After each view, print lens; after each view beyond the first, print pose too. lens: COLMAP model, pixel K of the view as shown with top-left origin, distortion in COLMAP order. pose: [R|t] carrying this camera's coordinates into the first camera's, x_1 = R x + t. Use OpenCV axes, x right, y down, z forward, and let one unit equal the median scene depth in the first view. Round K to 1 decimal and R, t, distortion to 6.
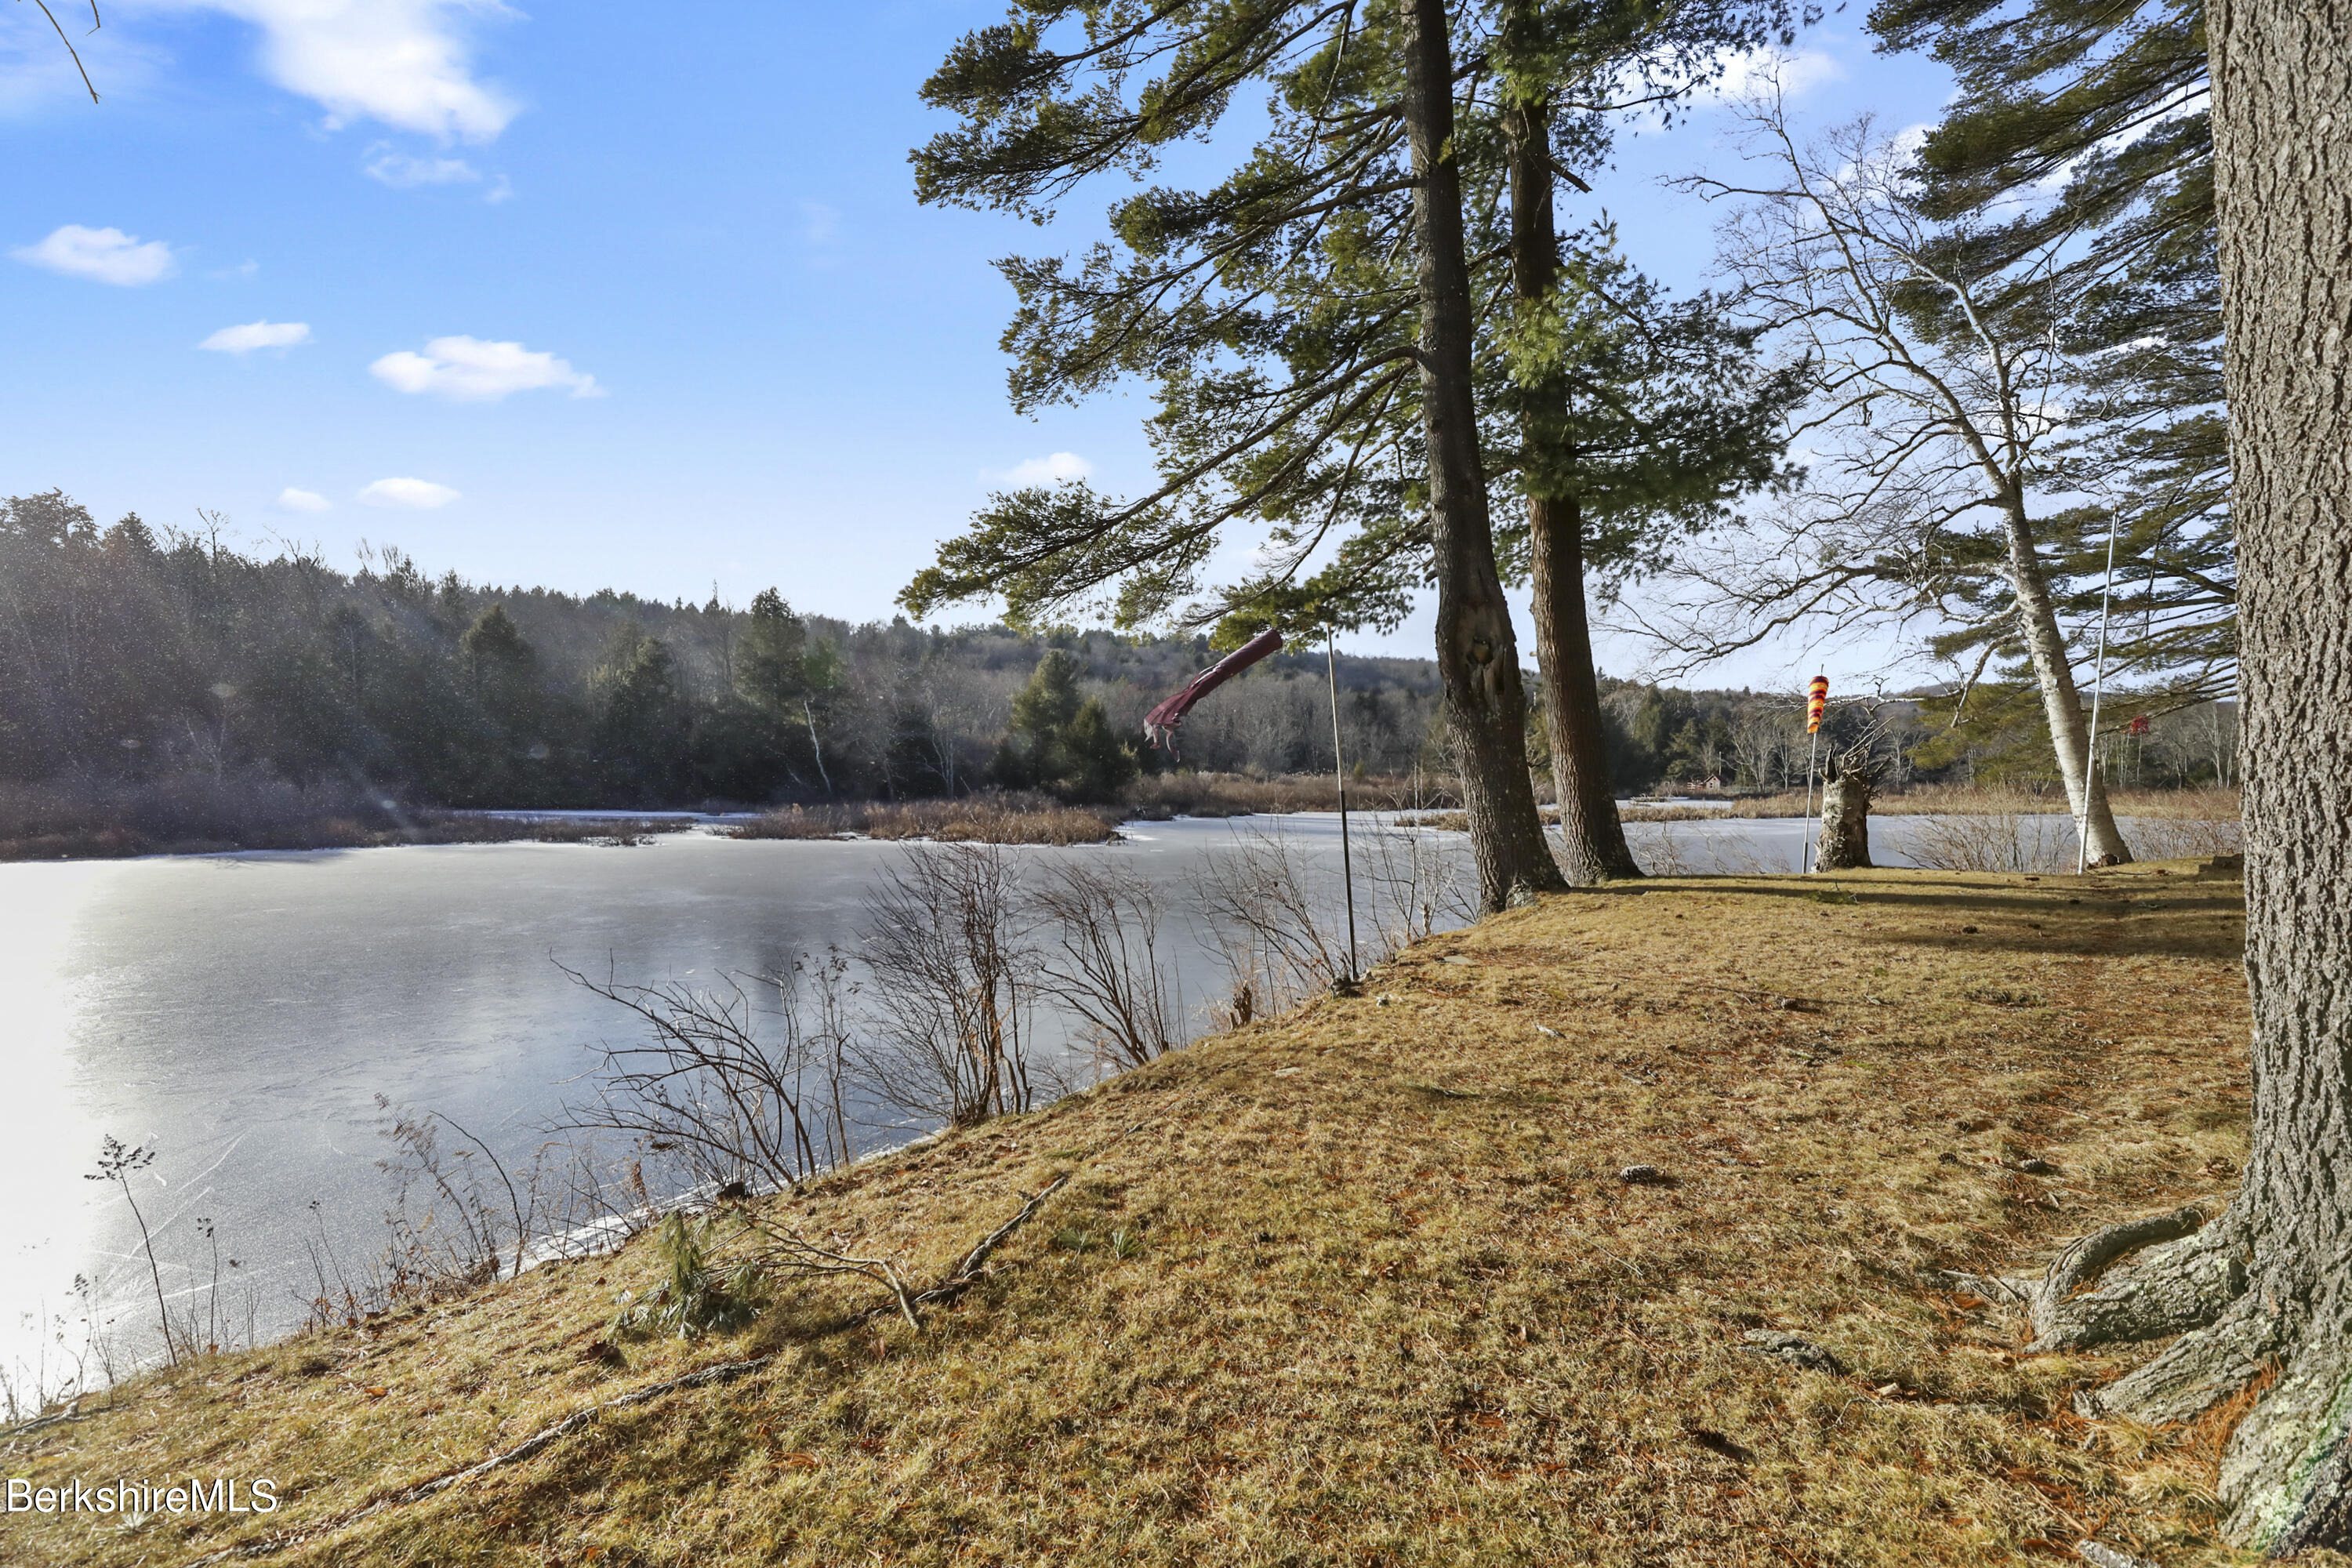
lens RADIAL K [[967.1, 0, 1150.5], [0, 967.1, 844.4], [0, 0, 1]] dist [0.002435, -0.002526]
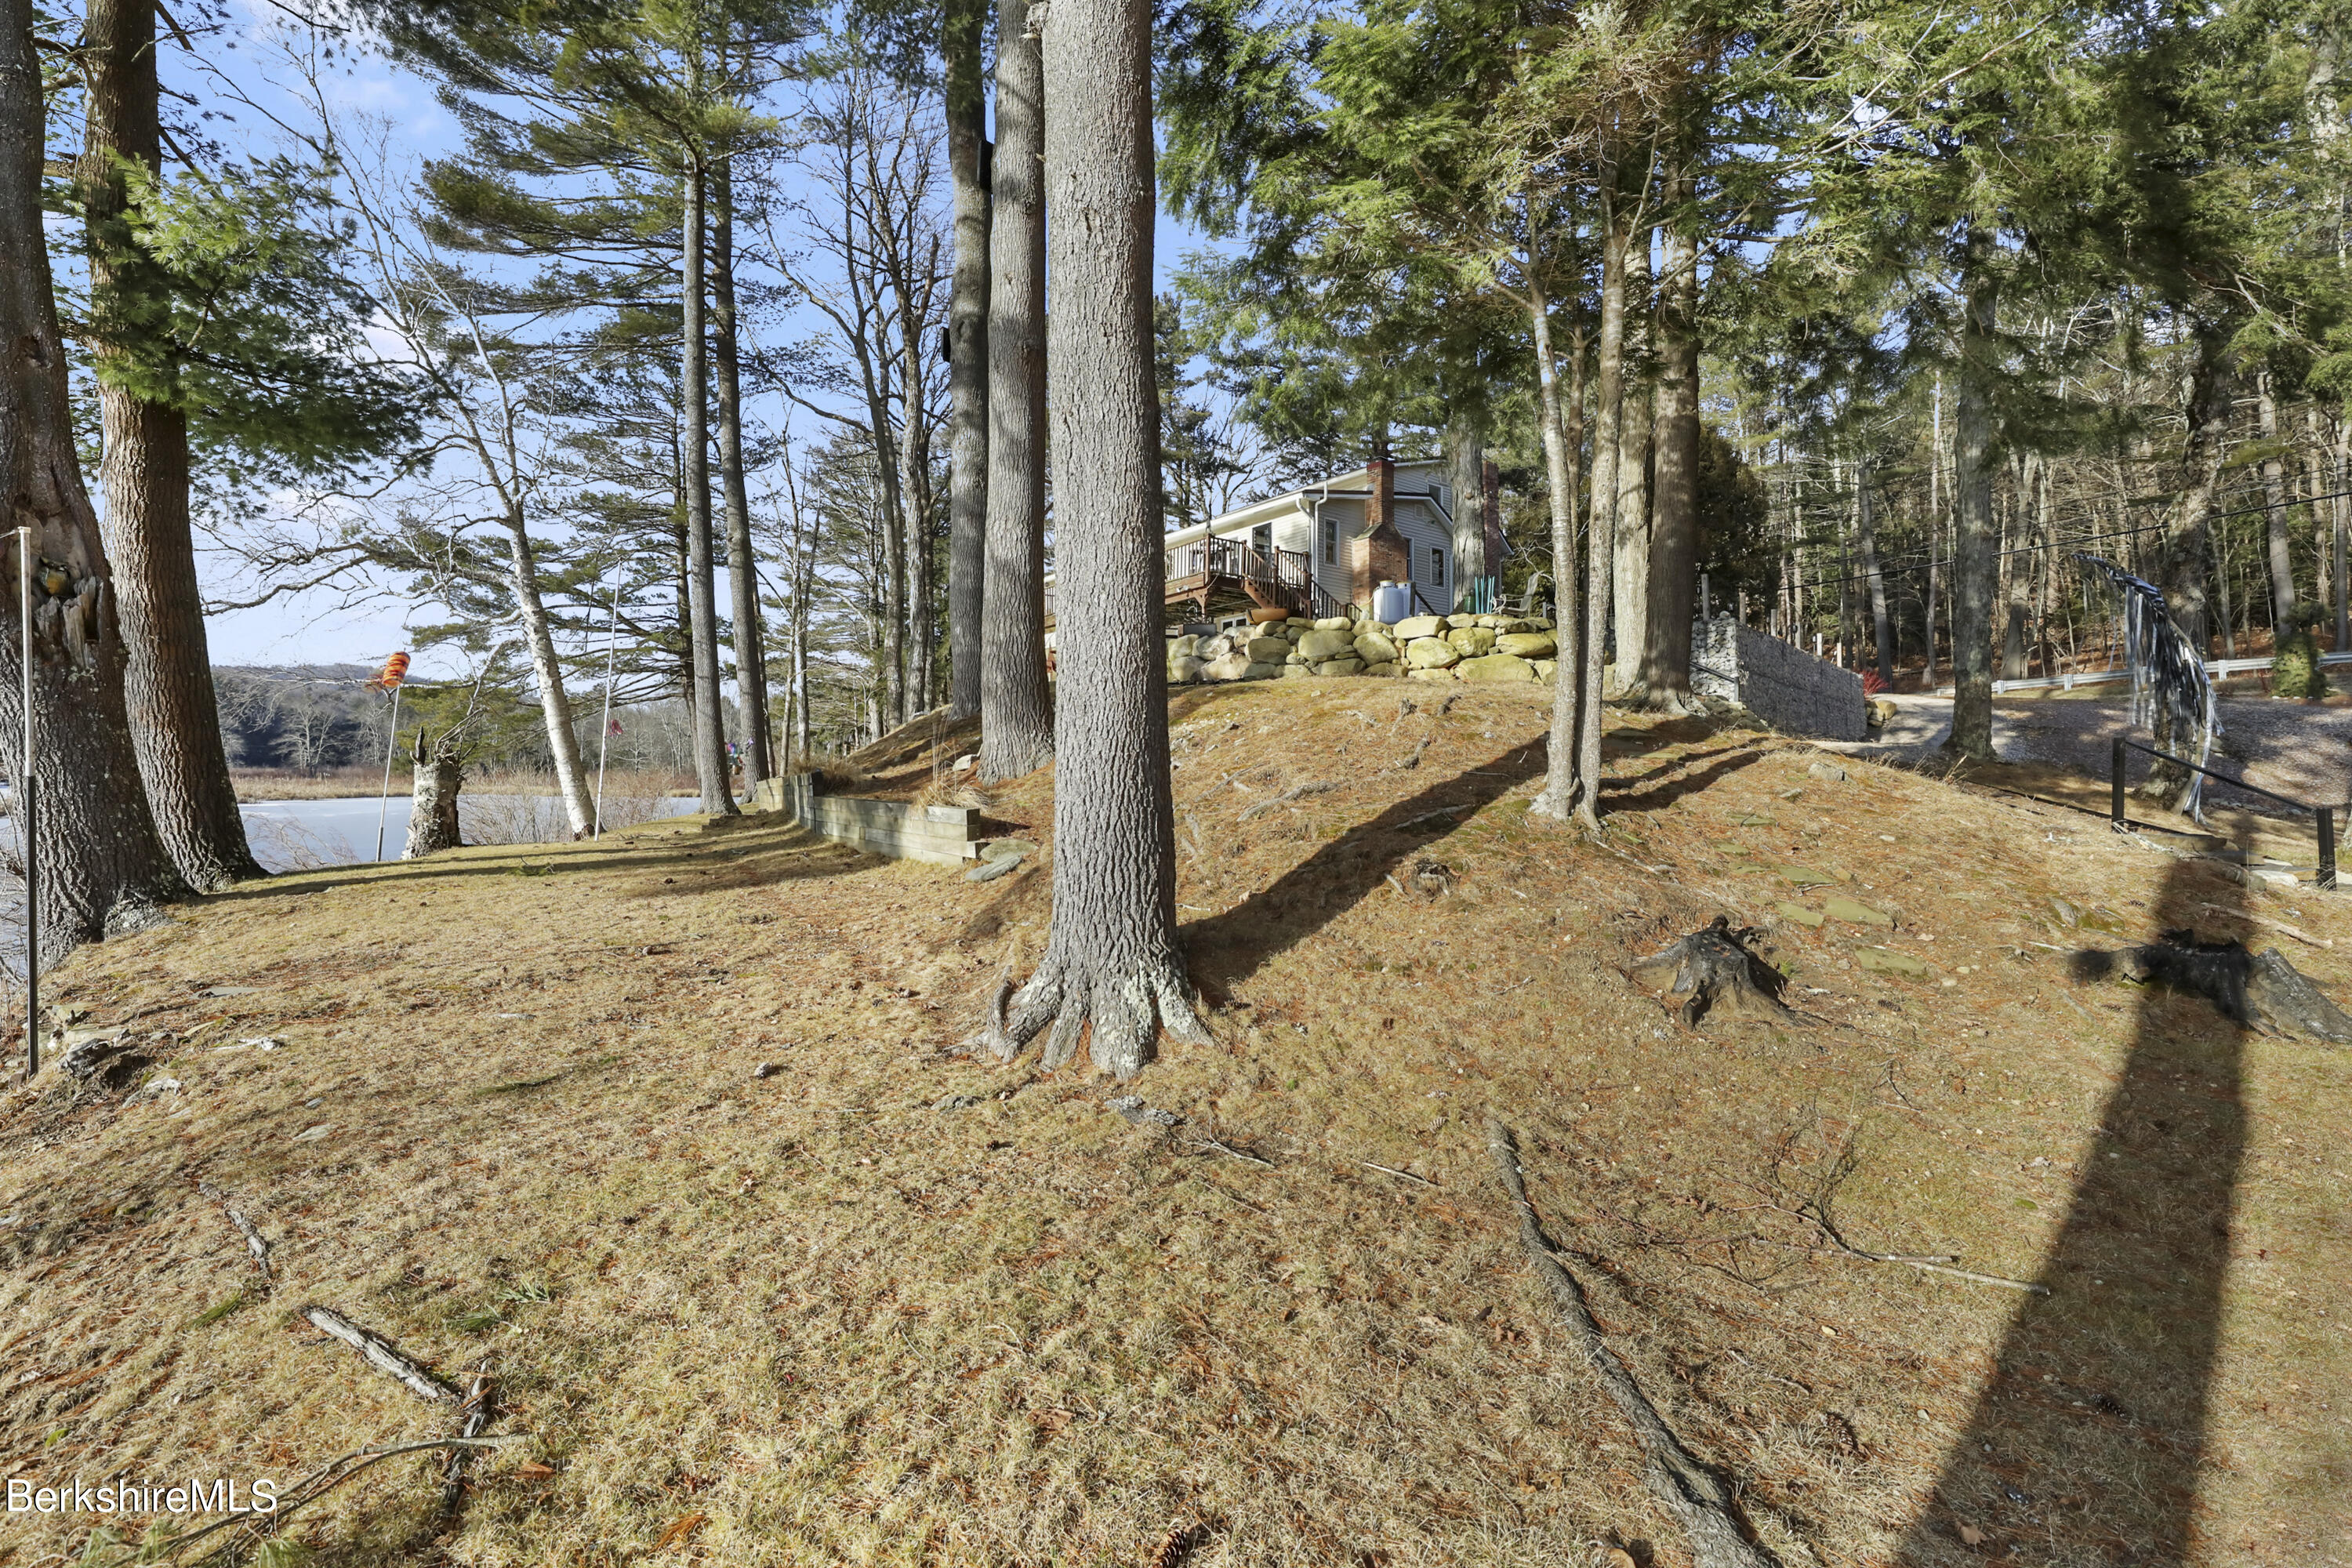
lens RADIAL K [[967.1, 0, 1176.1], [0, 967.1, 774.9], [0, 0, 1]] dist [0.002435, -0.002526]
pose [[0.174208, -0.002998, 0.984704, -0.165054], [0.055653, 0.998427, -0.006806, -0.003817], [-0.983135, 0.055987, 0.174101, 0.050875]]
